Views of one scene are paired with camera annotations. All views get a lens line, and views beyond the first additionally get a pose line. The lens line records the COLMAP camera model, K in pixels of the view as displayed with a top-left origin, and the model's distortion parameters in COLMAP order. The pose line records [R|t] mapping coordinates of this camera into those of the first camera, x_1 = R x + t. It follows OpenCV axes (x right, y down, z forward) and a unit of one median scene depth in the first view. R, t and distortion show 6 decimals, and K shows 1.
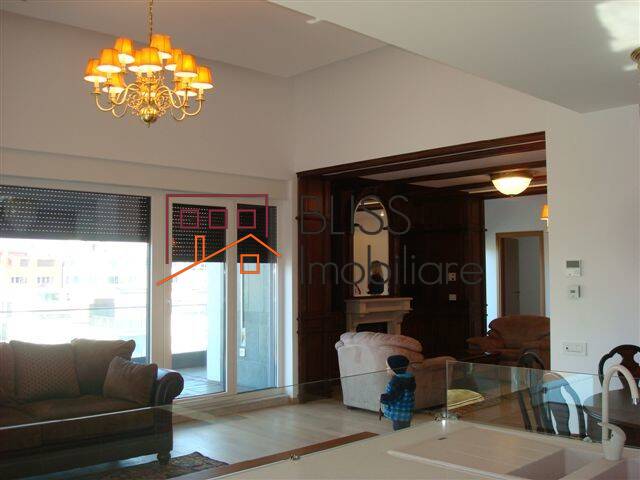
lens RADIAL K [[665.8, 0, 318.7], [0, 665.8, 240.0], [0, 0, 1]] dist [-0.101549, 0.000000]
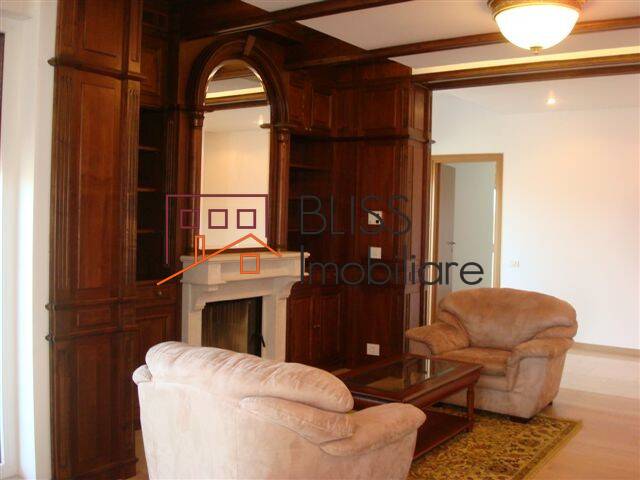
lens RADIAL K [[665.8, 0, 321.1], [0, 665.8, 237.4], [0, 0, 1]] dist [-0.101549, 0.000000]
pose [[0.981785, 0.026882, 0.188085, 0.049993], [-0.043141, 0.995624, 0.082894, 0.030191], [-0.185033, -0.089498, 0.978648, 0.495445]]
